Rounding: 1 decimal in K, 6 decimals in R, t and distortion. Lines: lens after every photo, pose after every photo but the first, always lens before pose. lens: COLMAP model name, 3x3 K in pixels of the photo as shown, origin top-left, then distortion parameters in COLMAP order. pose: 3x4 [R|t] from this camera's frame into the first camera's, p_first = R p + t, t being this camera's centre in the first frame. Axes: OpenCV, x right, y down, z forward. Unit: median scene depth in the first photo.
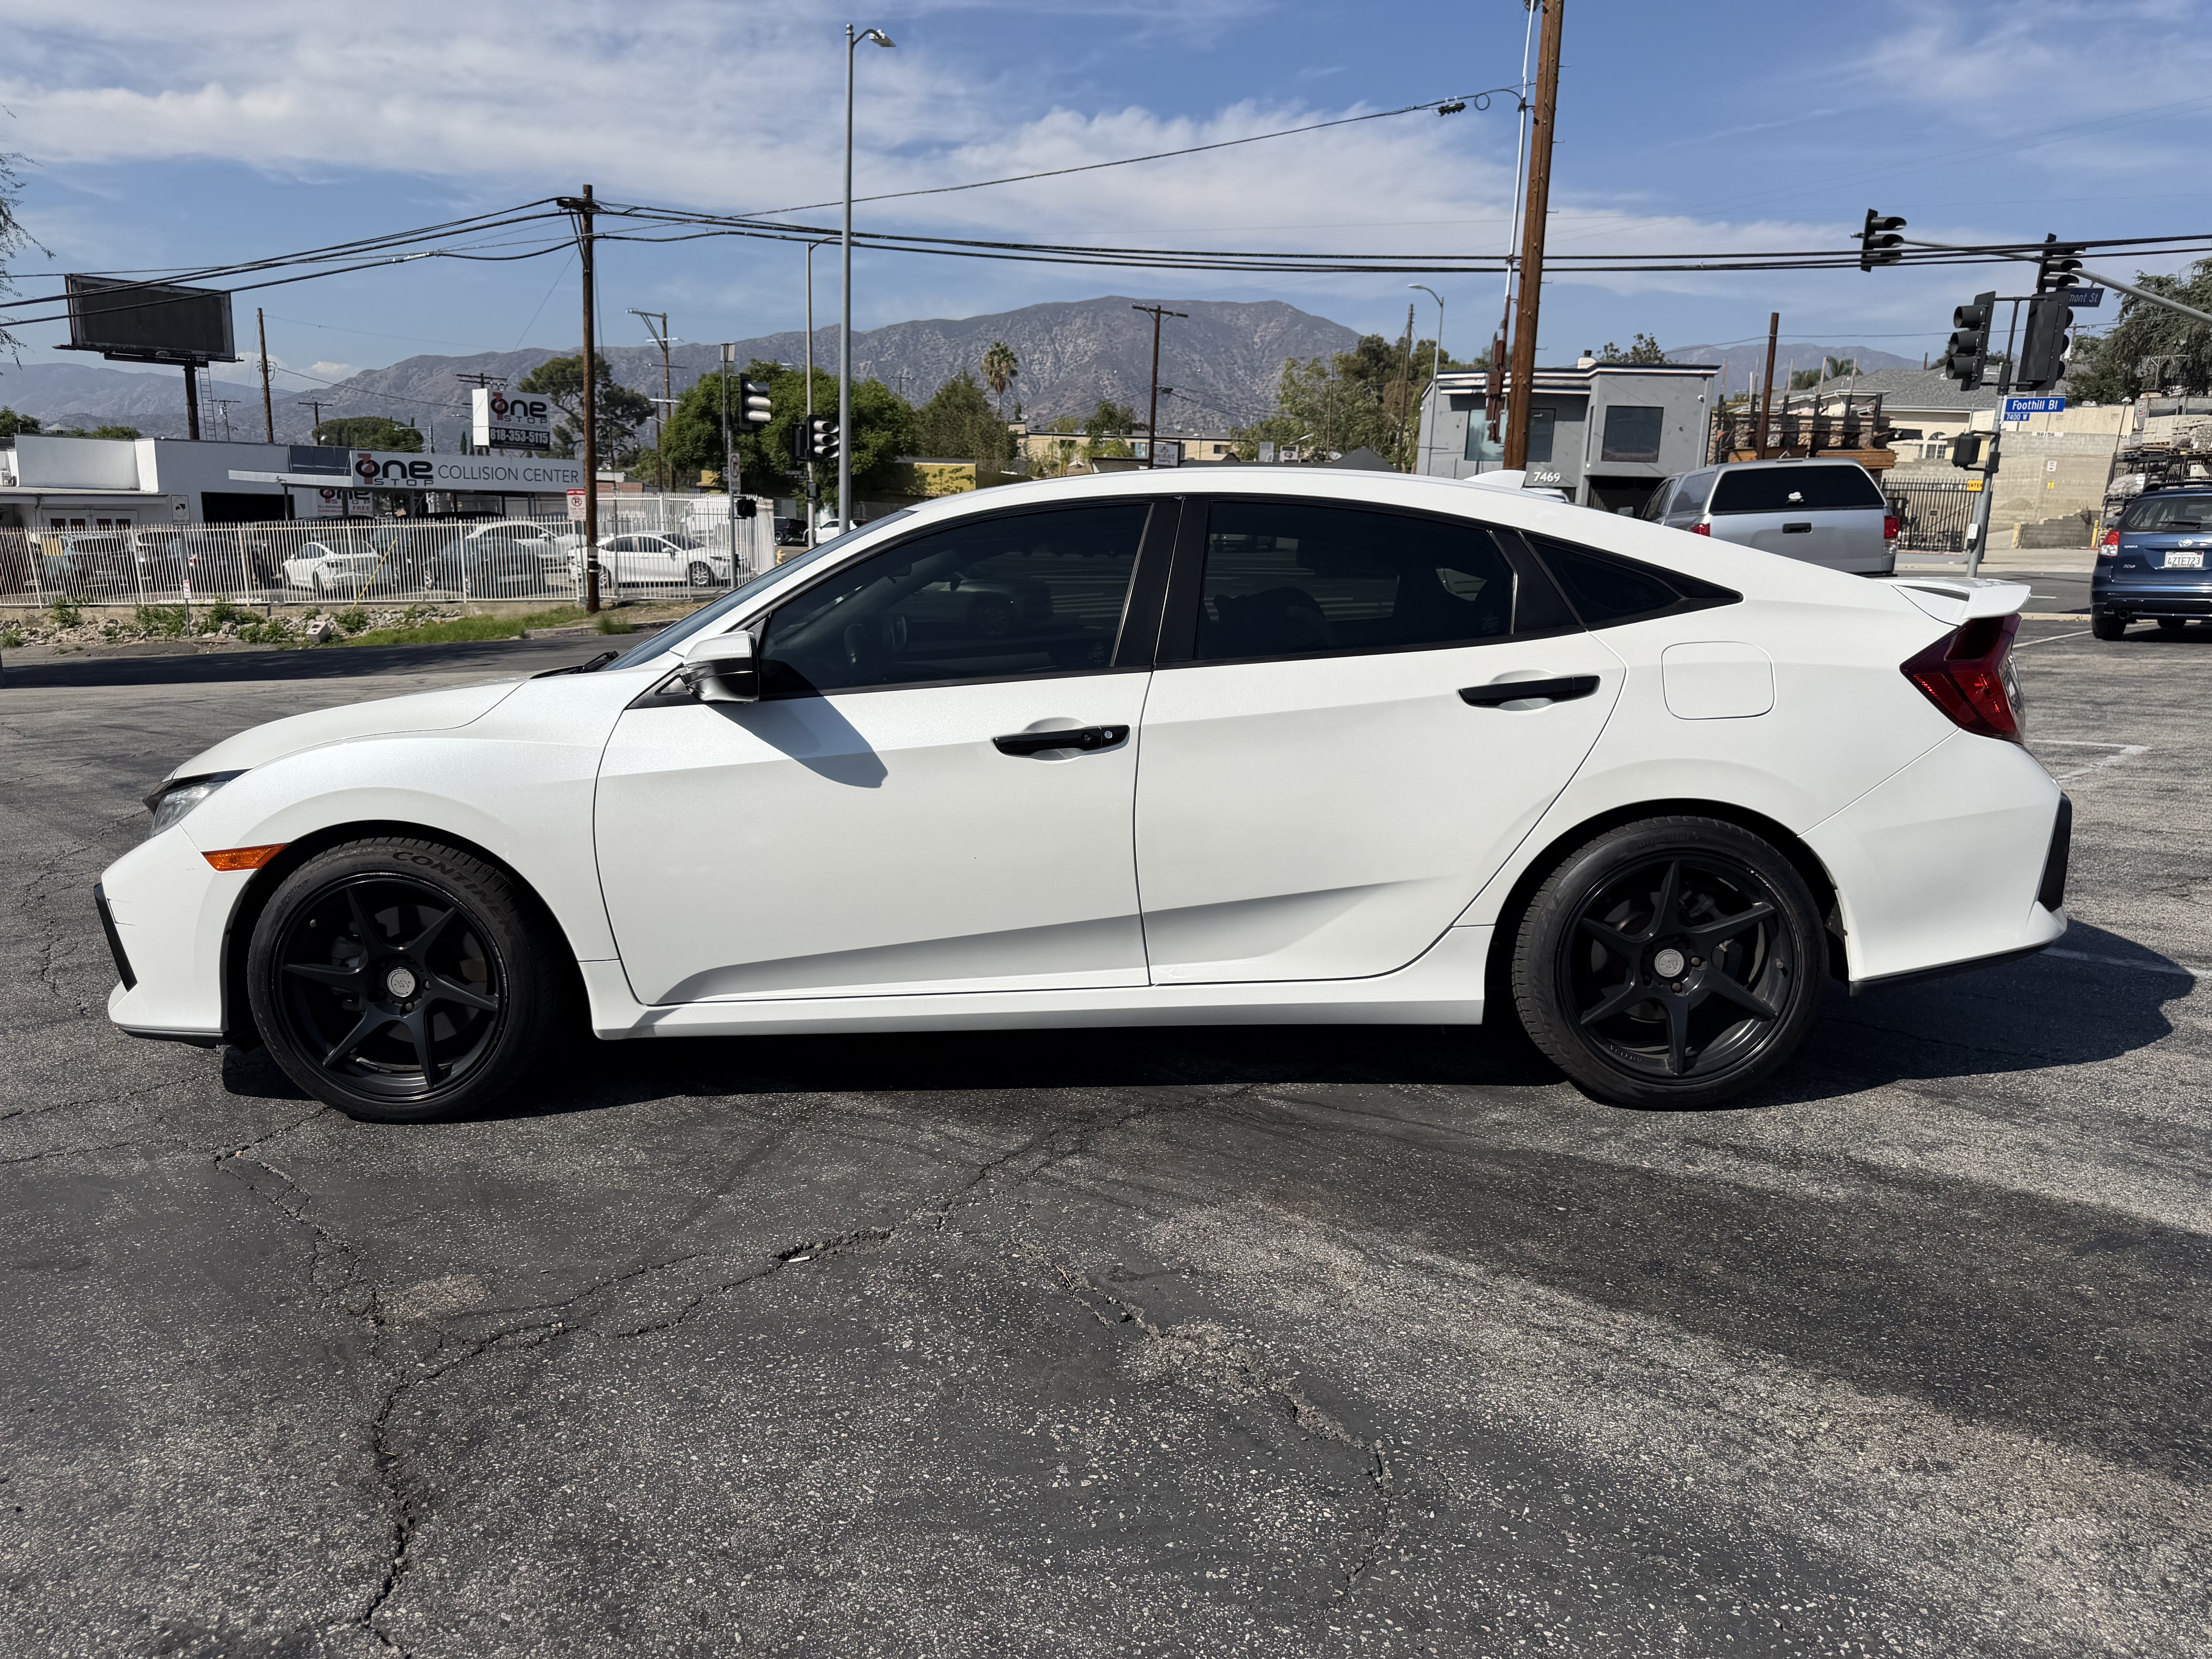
lens RADIAL K [[1581.5, 0, 1125.9], [0, 1581.5, 864.9], [0, 0, 1]] dist [-0.003067, -0.009776]
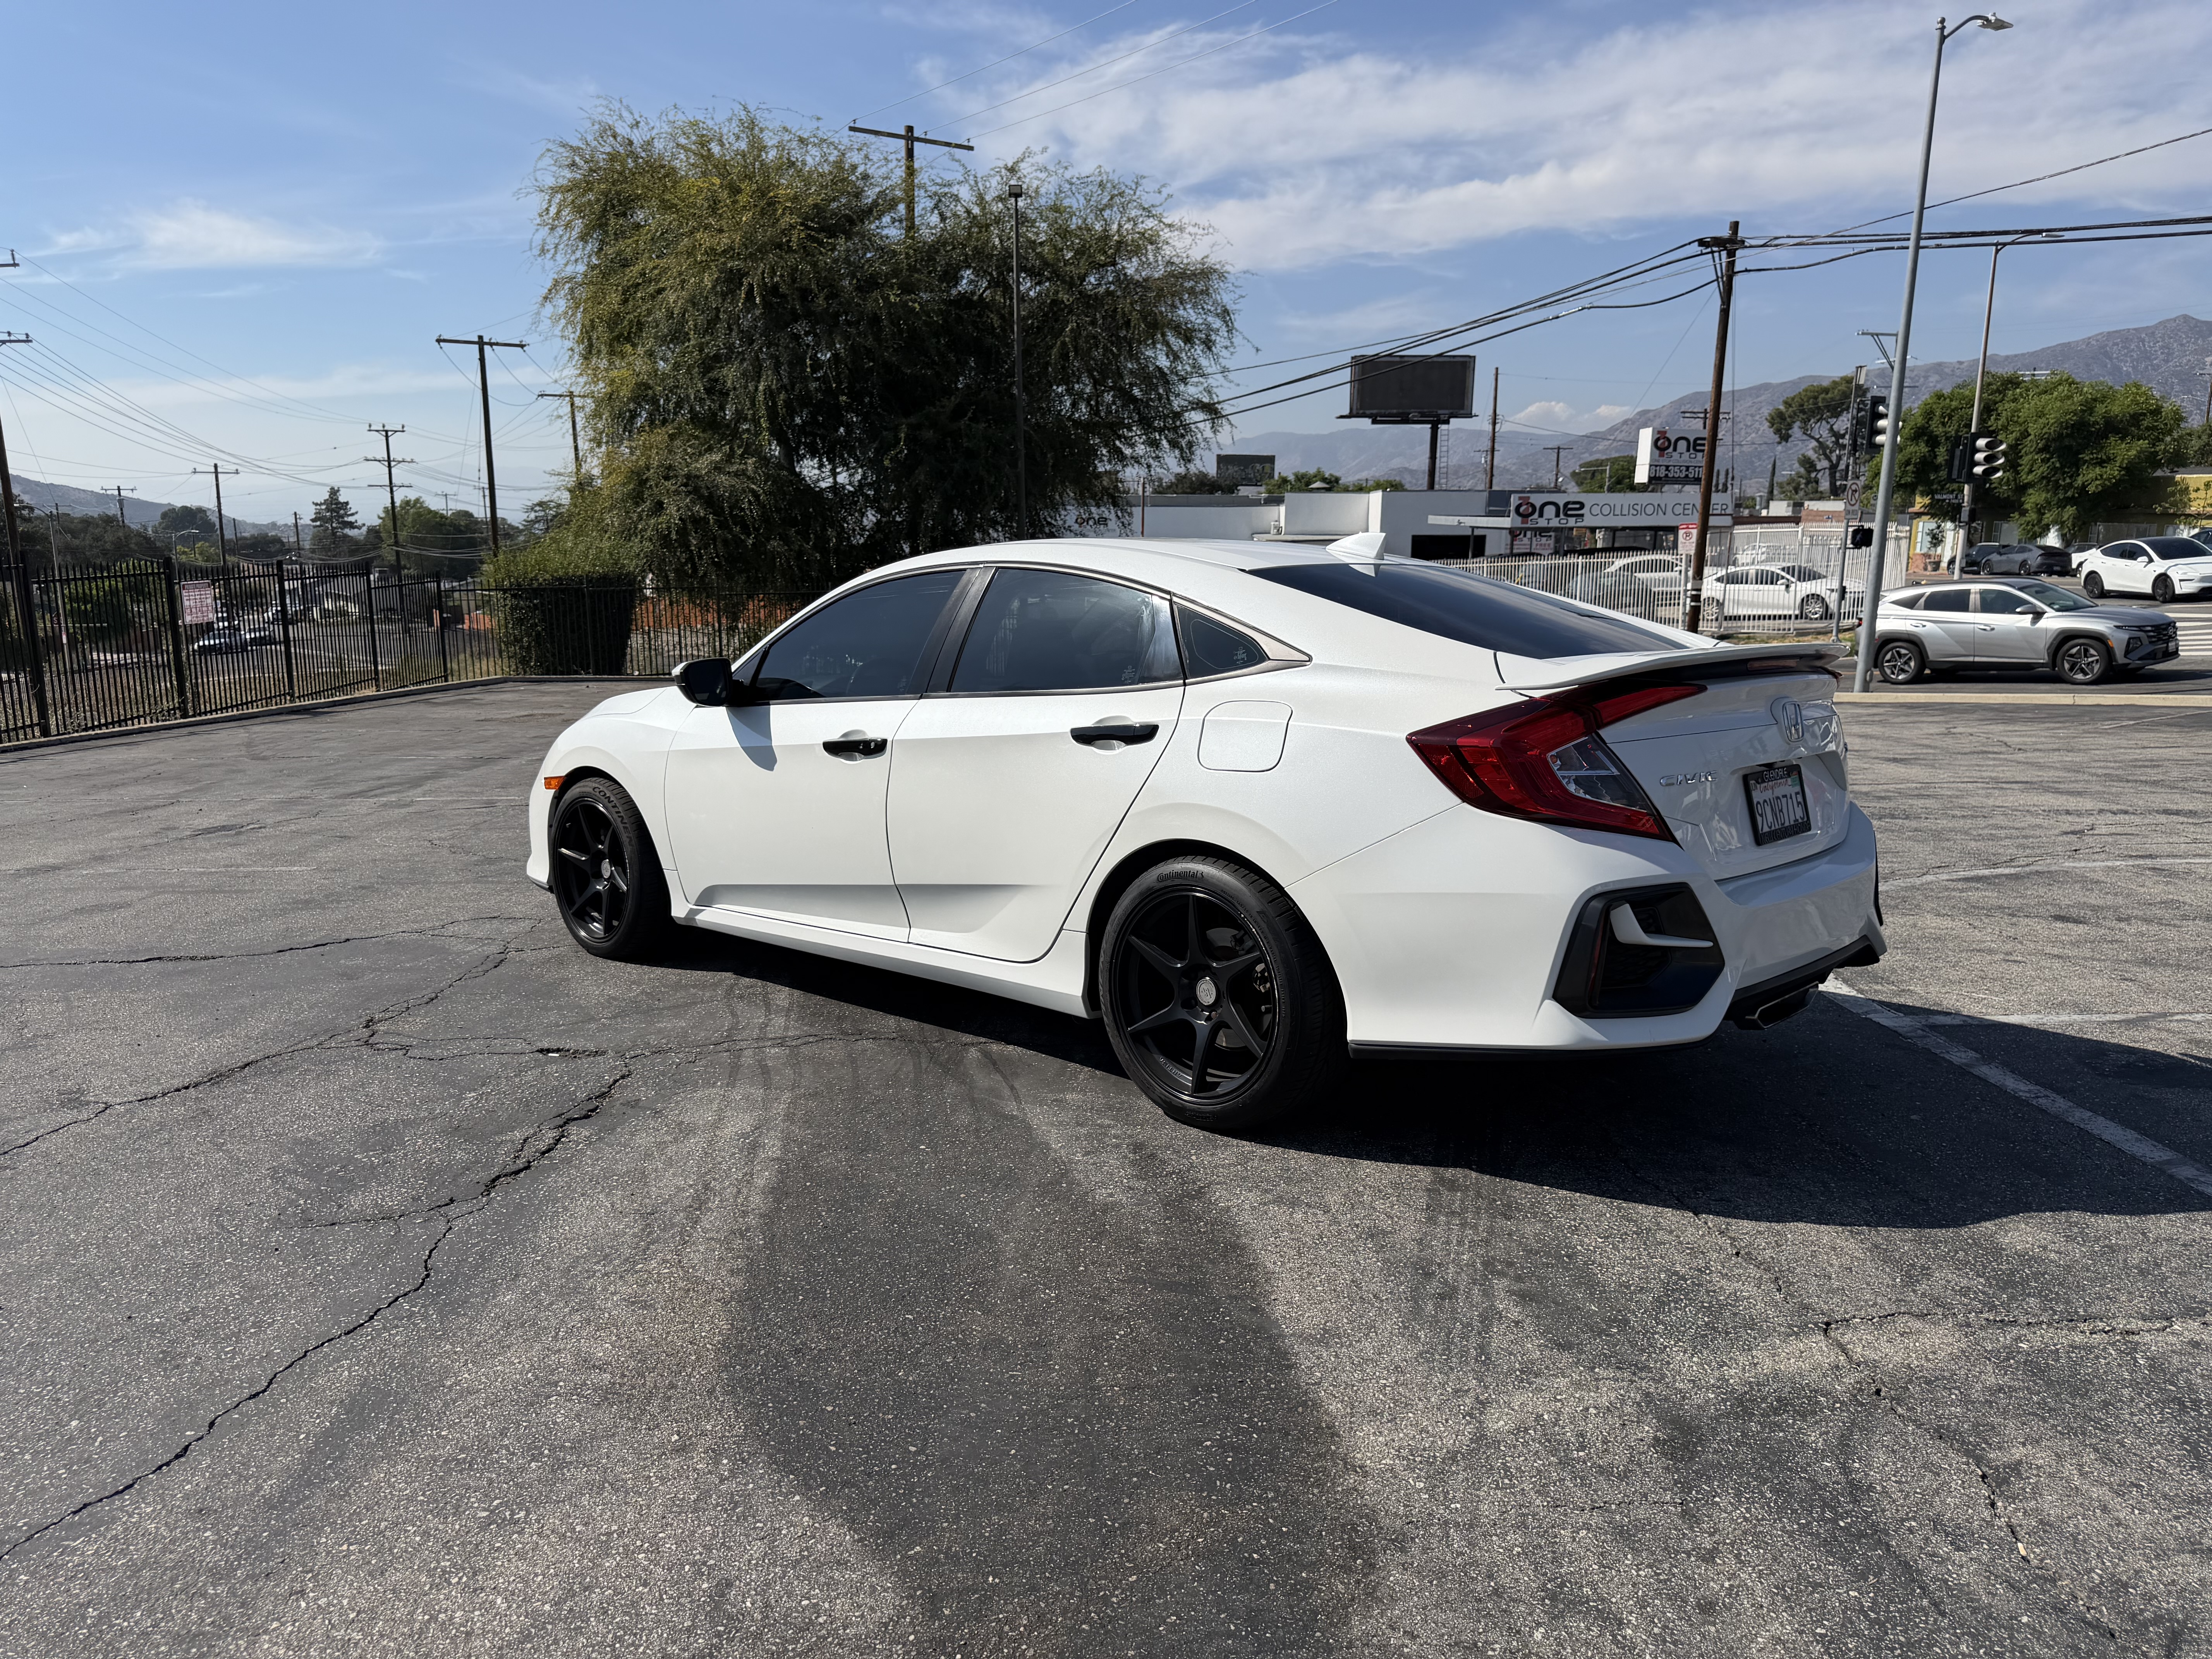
lens RADIAL K [[1585.5, 0, 1101.1], [0, 1585.5, 851.8], [0, 0, 1]] dist [0.005291, -0.020165]
pose [[0.729024, 0.106081, -0.676218, 0.960680], [-0.124607, 0.991978, 0.021277, -0.042908], [0.673050, 0.068750, 0.736394, 0.143511]]
